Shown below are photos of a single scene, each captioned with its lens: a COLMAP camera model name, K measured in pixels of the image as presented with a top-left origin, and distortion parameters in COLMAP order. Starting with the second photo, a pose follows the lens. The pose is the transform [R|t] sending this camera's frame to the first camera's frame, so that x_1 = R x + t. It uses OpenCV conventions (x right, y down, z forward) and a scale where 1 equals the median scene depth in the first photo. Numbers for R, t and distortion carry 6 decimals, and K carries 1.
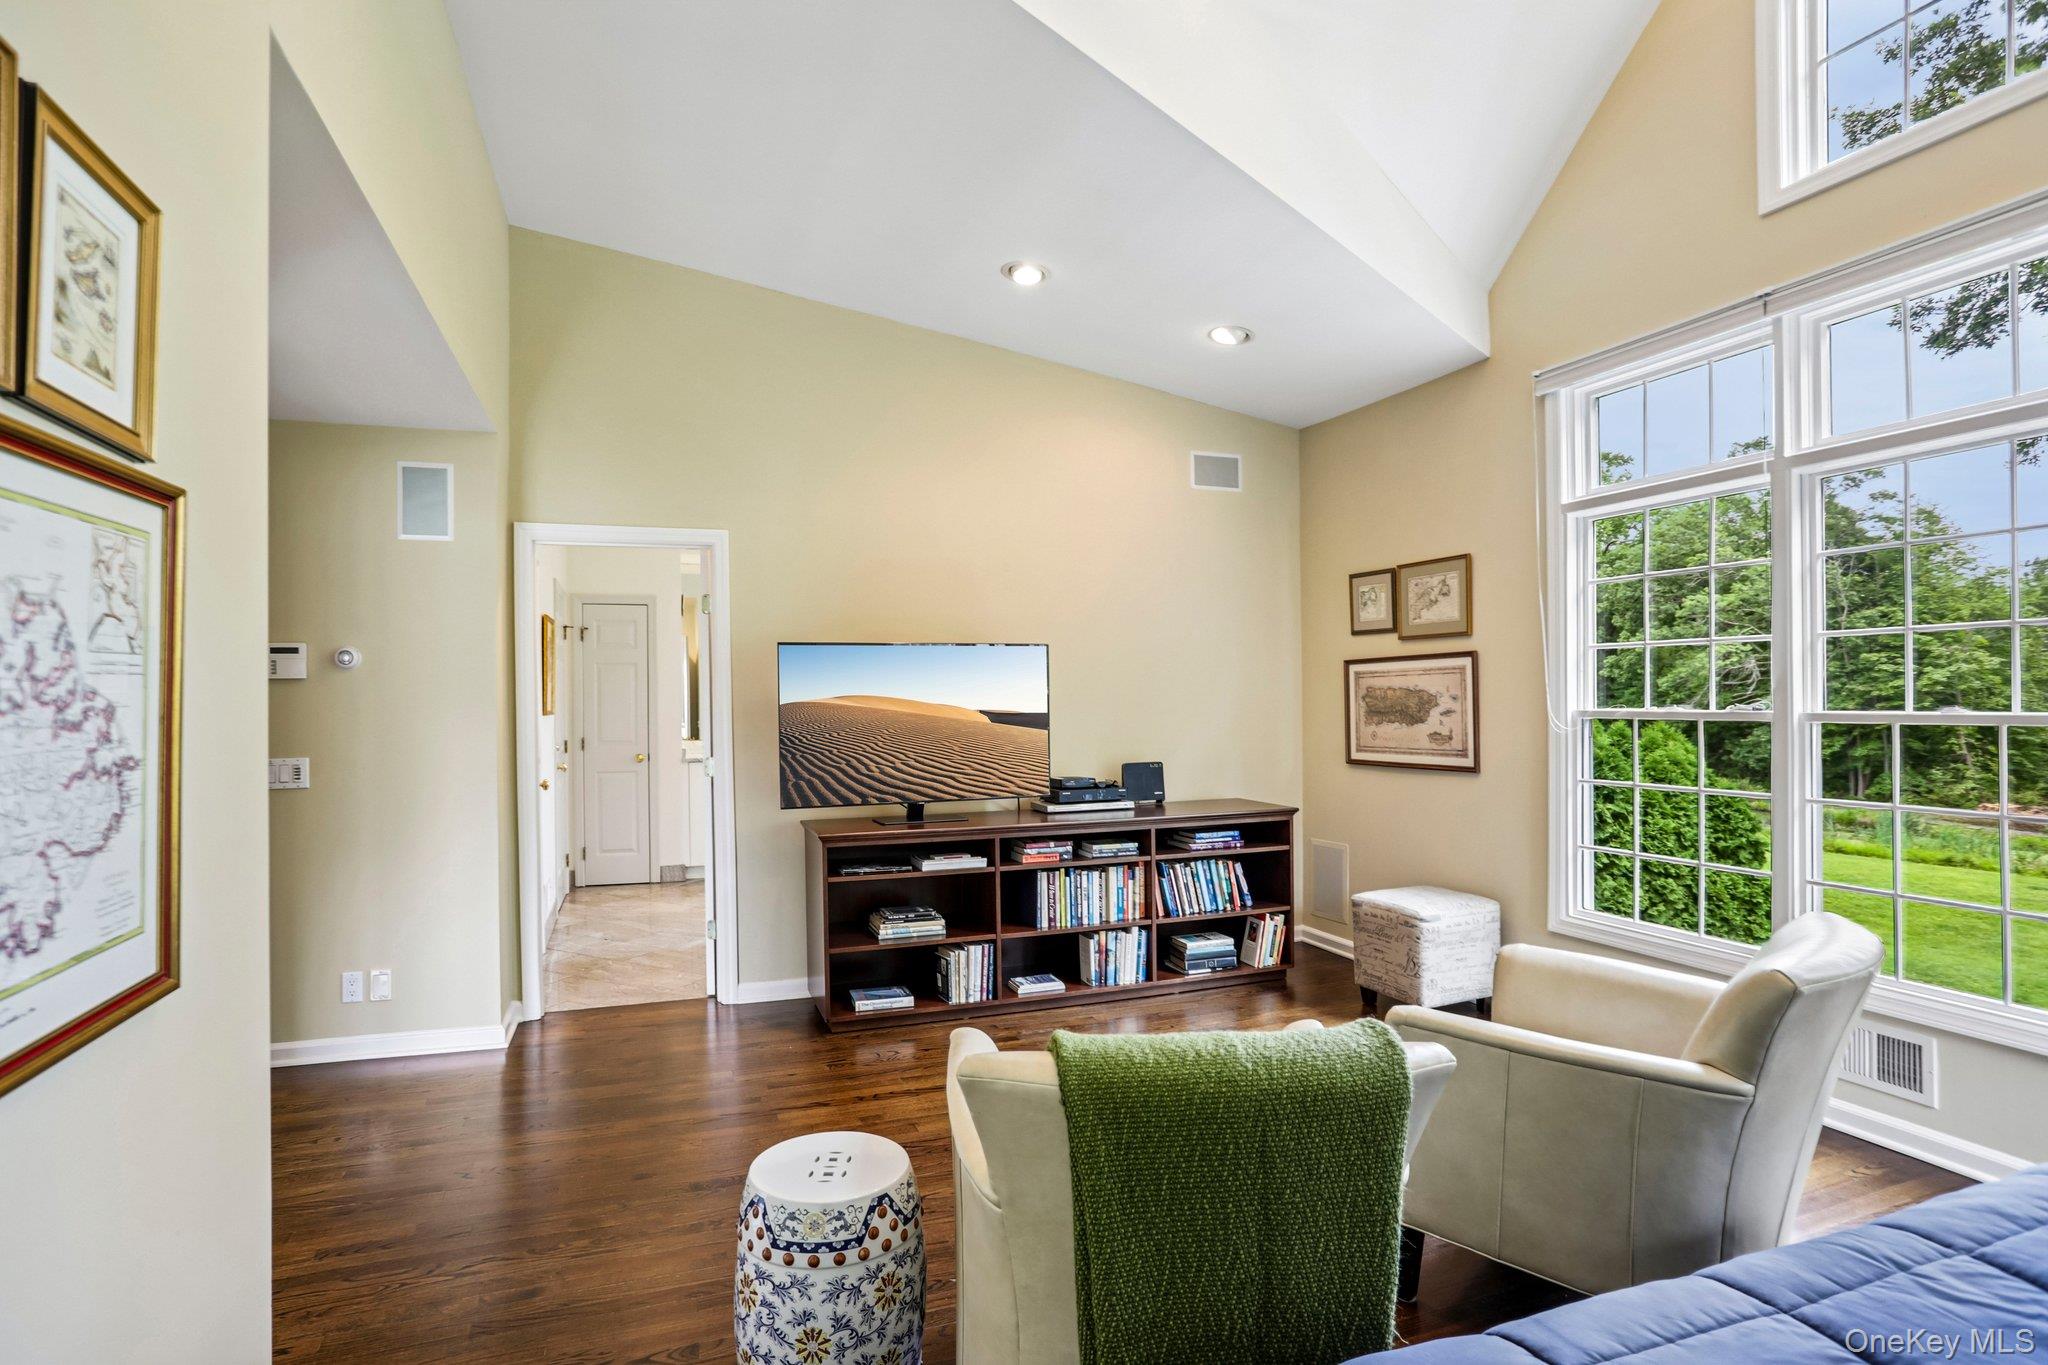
lens RADIAL K [[1005.4, 0, 1014.8], [0, 1005.4, 688.7], [0, 0, 1]] dist [-0.033506, 0.012755]
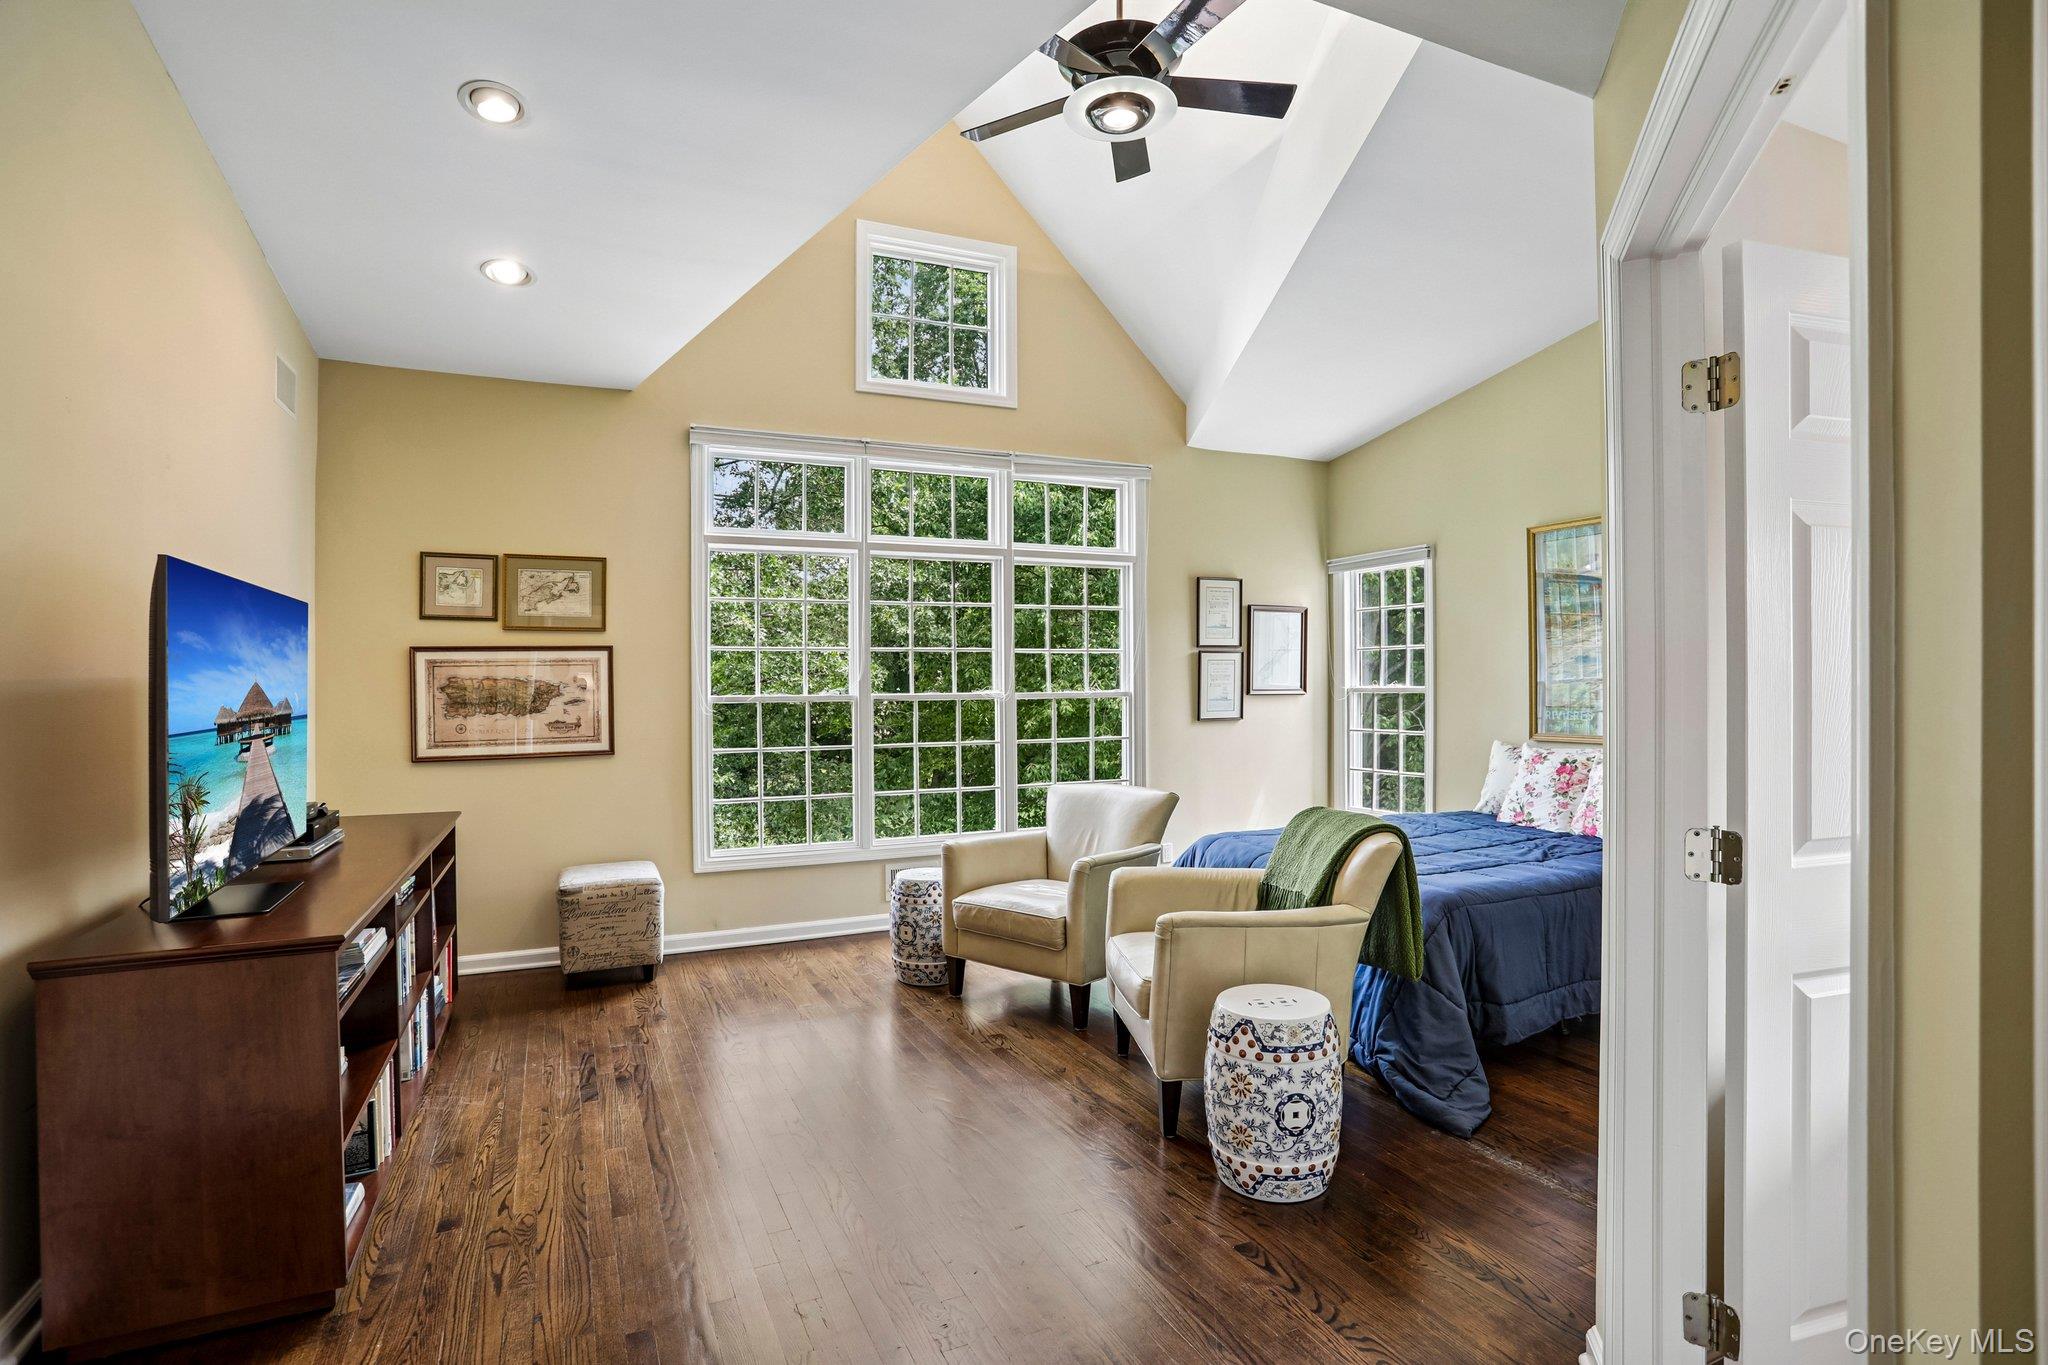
lens RADIAL K [[1005.4, 0, 1014.9], [0, 1005.4, 690.3], [0, 0, 1]] dist [-0.033506, 0.012755]
pose [[-0.046464, 0.006561, 0.998898, -0.634575], [0.002765, 0.999975, -0.006440, 0.019226], [-0.998916, 0.002463, -0.046481, 0.560635]]
